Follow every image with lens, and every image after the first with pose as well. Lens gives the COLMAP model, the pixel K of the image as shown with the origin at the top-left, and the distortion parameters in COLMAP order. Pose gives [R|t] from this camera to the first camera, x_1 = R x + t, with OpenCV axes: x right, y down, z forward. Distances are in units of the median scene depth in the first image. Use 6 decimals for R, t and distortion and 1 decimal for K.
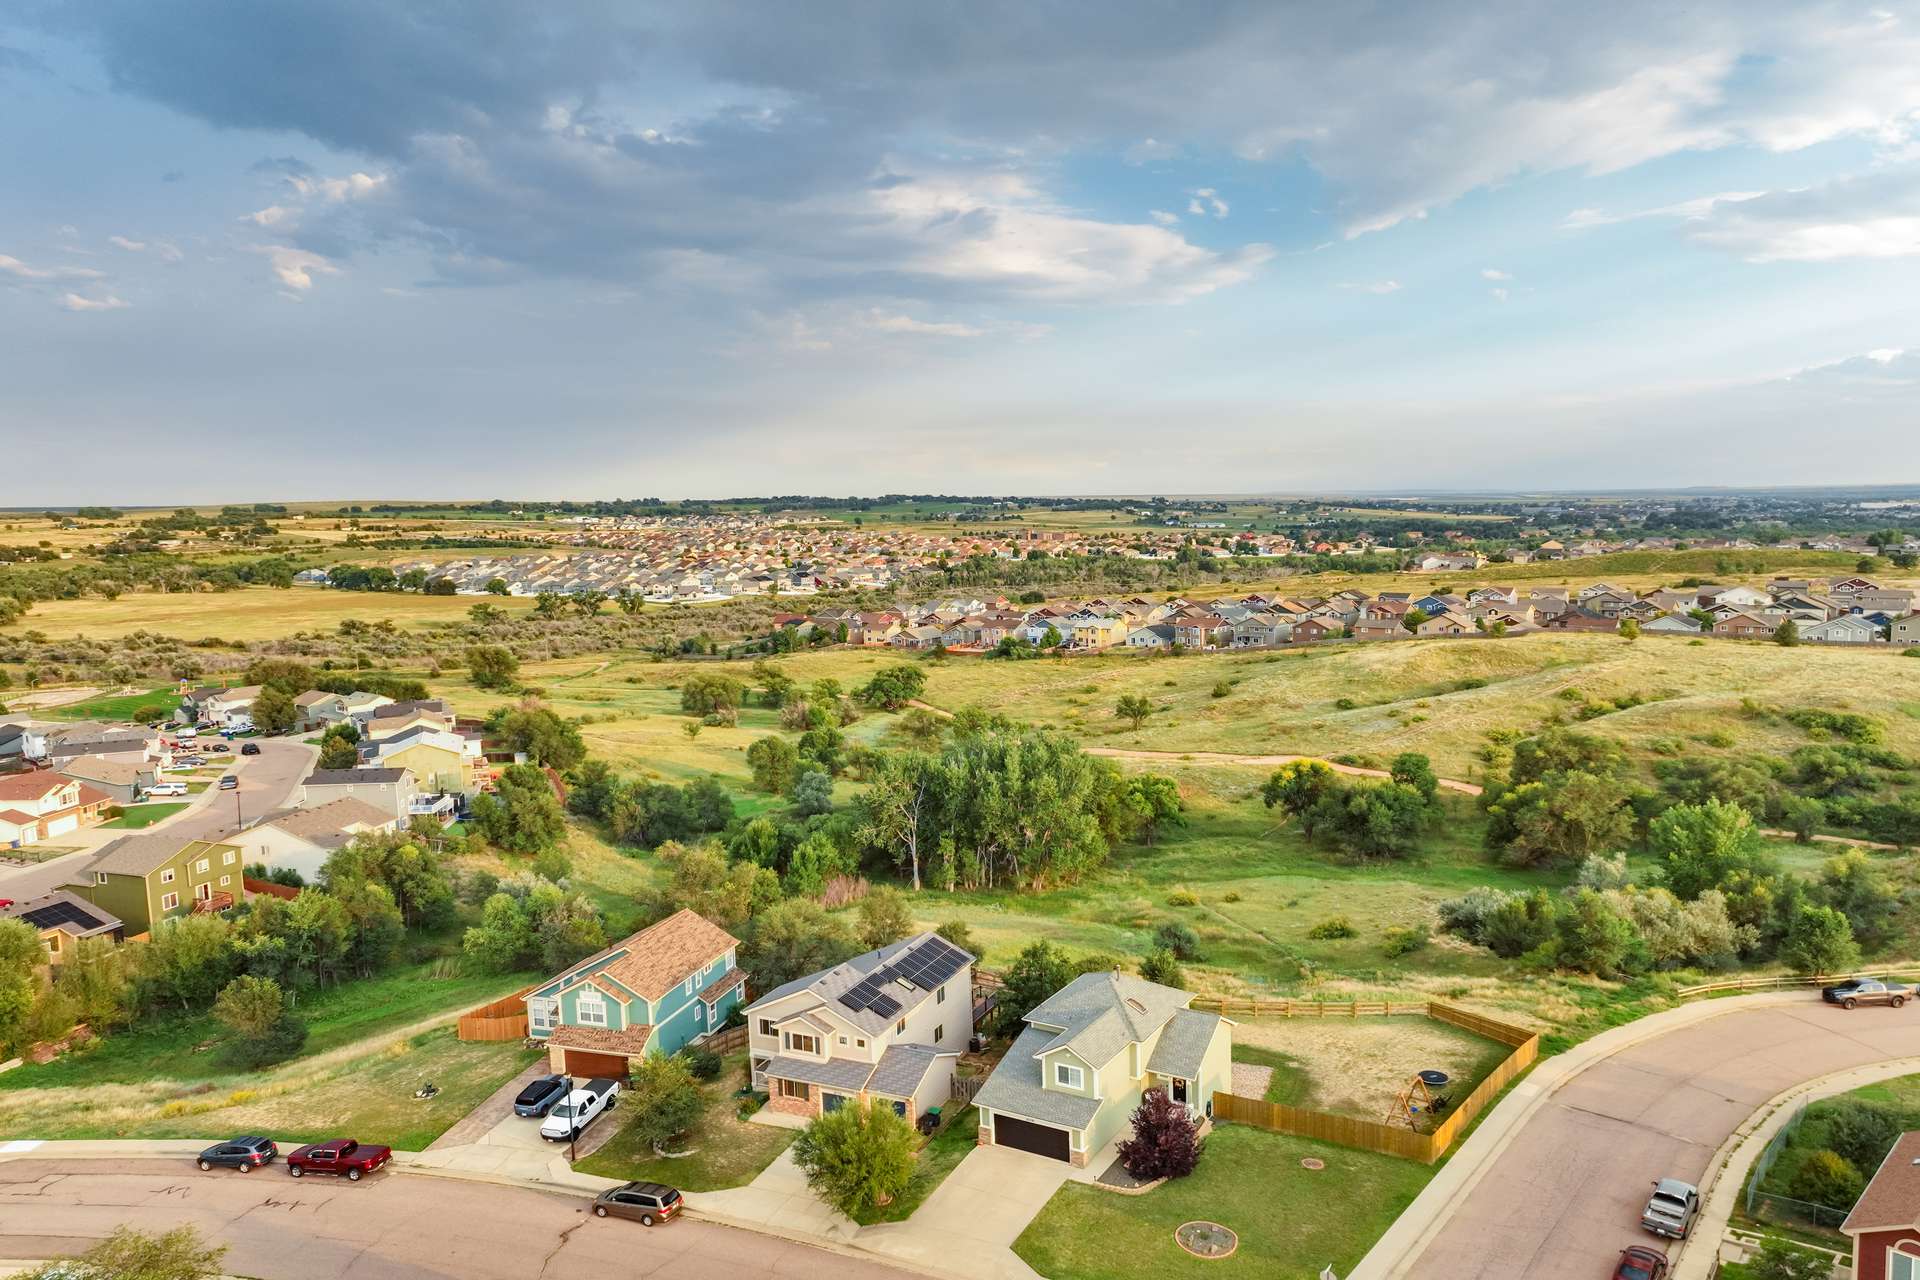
lens RADIAL K [[1339.1, 0, 960.0], [0, 1339.1, 640.0], [0, 0, 1]] dist [0.006226, 0.003309]
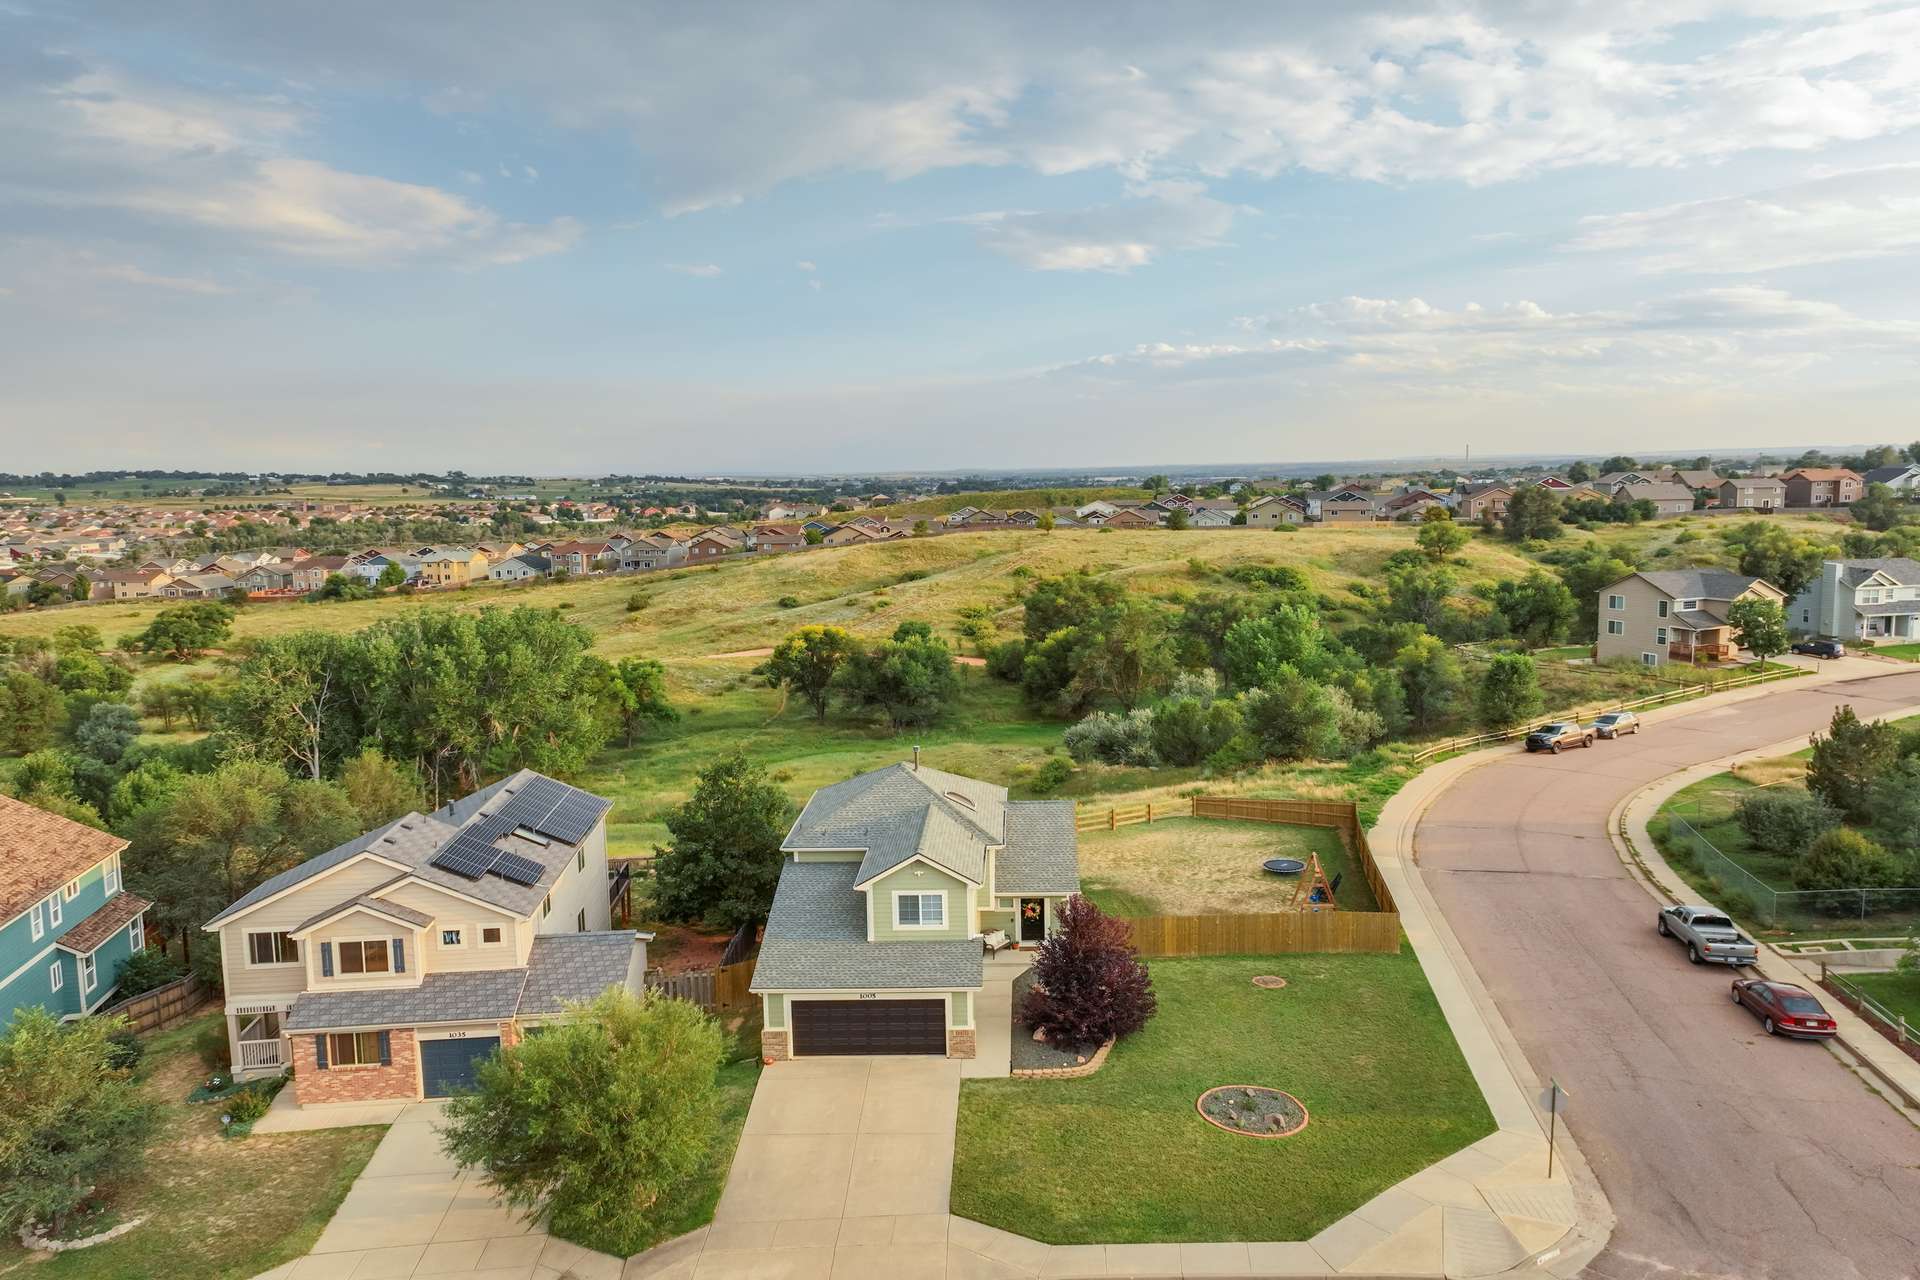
lens RADIAL K [[1349.4, 0, 964.0], [0, 1349.4, 603.9], [0, 0, 1]] dist [0.002419, 0.012327]
pose [[0.868616, -0.034439, 0.494288, -0.077297], [0.045810, 0.998891, -0.010906, 0.083943], [-0.493364, 0.032116, 0.869230, 0.200751]]
